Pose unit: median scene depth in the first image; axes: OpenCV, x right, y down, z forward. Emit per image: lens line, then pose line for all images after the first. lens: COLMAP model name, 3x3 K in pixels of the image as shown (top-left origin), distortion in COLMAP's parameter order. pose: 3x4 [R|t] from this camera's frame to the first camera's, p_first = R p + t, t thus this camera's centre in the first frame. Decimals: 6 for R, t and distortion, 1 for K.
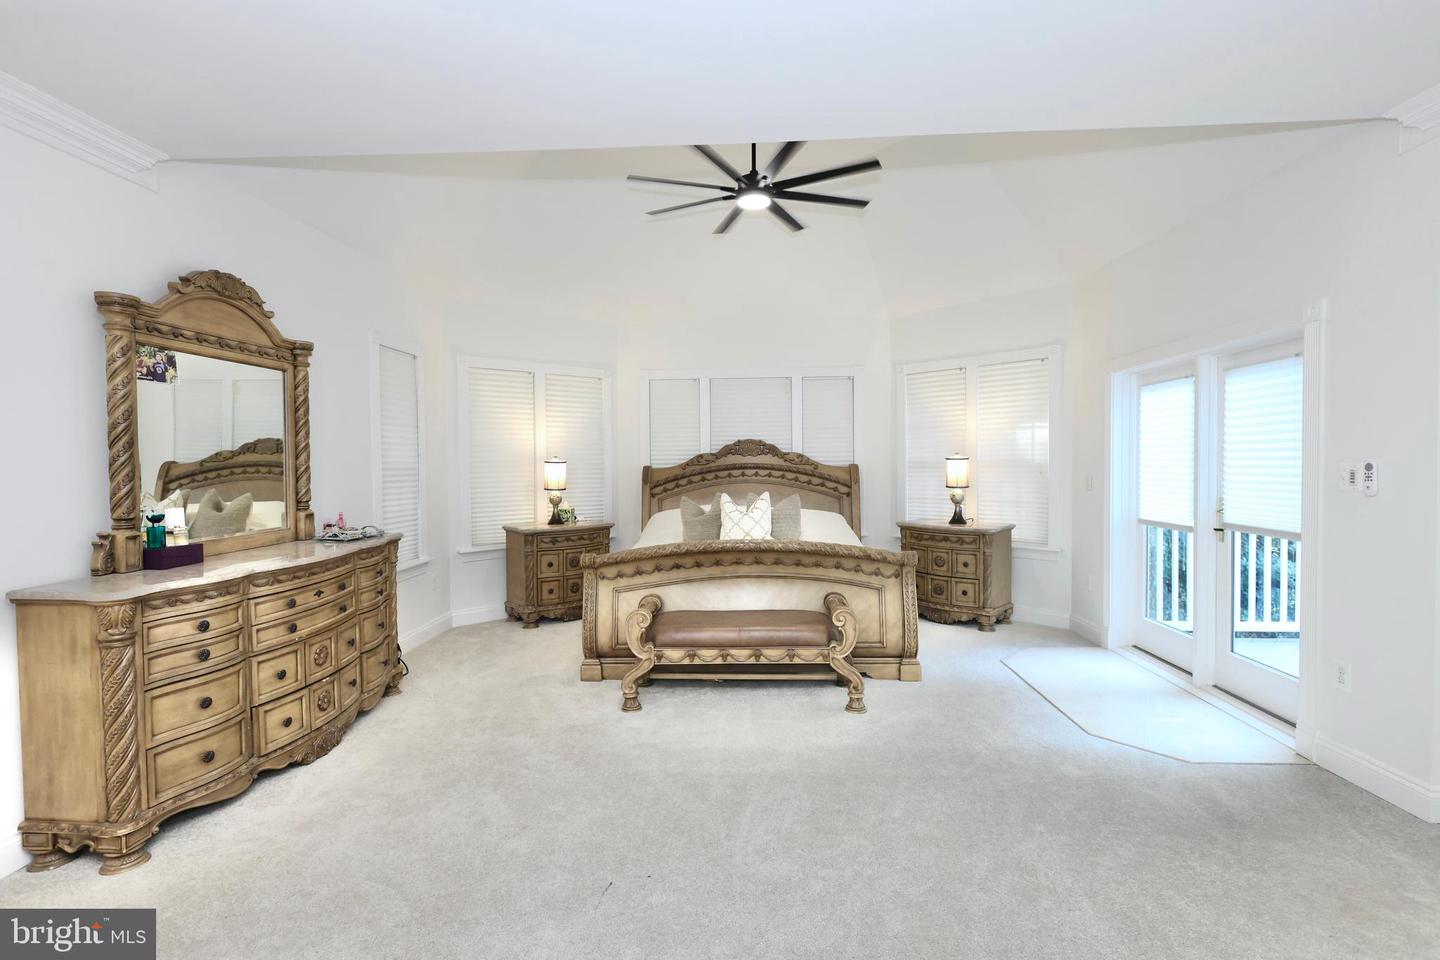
lens RADIAL K [[666.7, 0, 716.6], [0, 666.7, 478.2], [0, 0, 1]] dist [0.000912, 0.000690]
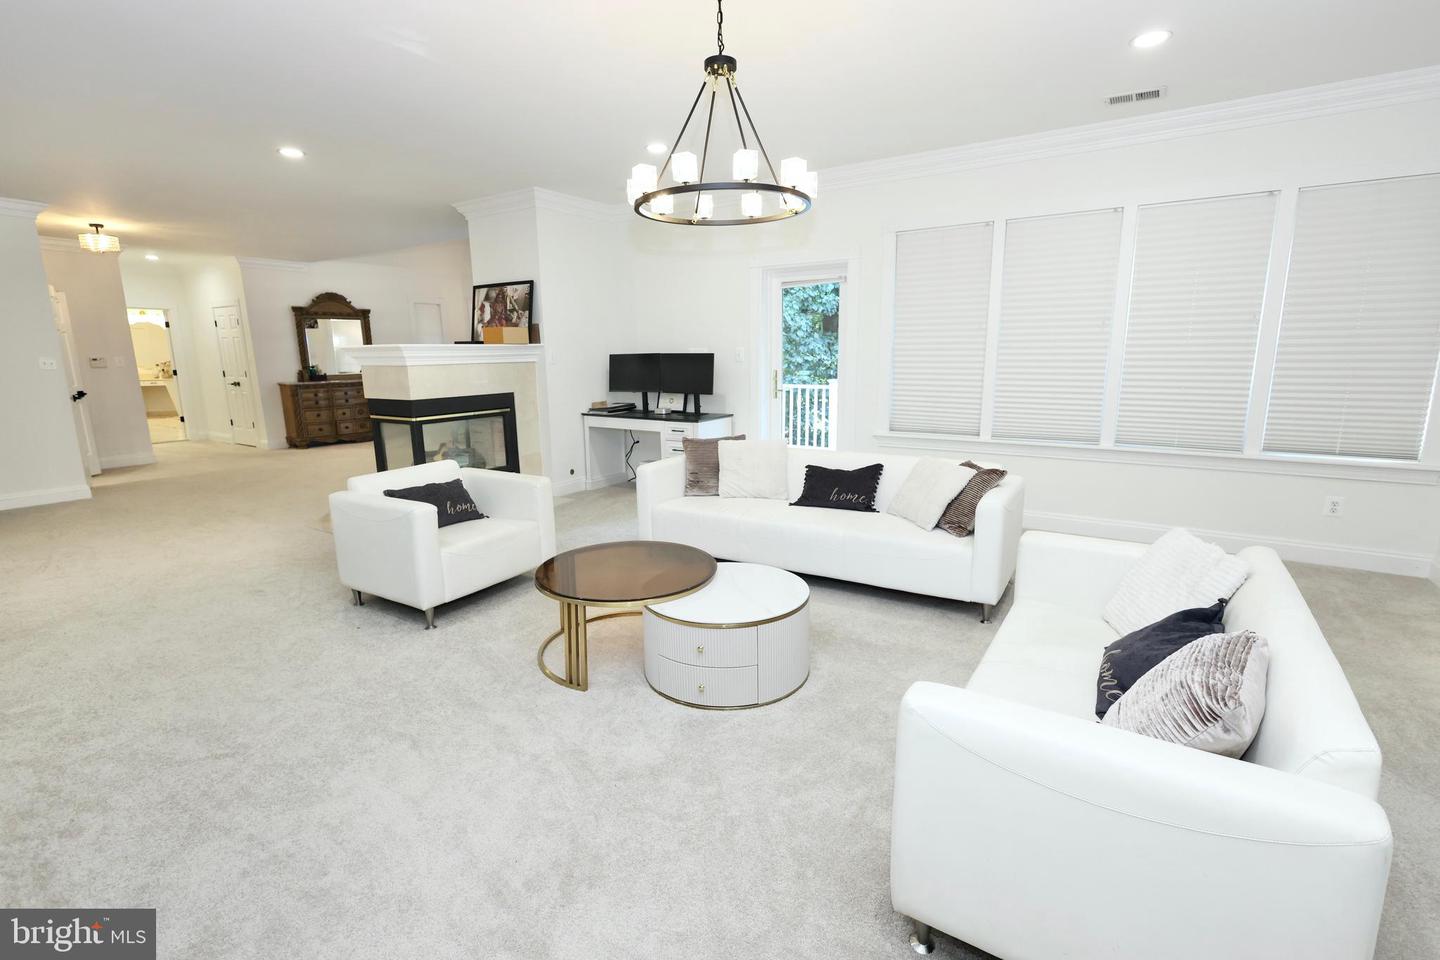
lens RADIAL K [[666.7, 0, 720.4], [0, 666.7, 472.1], [0, 0, 1]] dist [0.000912, 0.000690]
pose [[0.874651, 0.080908, -0.477954, 1.621167], [0.000288, 0.985886, 0.167418, 0.008558], [0.484753, -0.146570, 0.862283, -0.644309]]
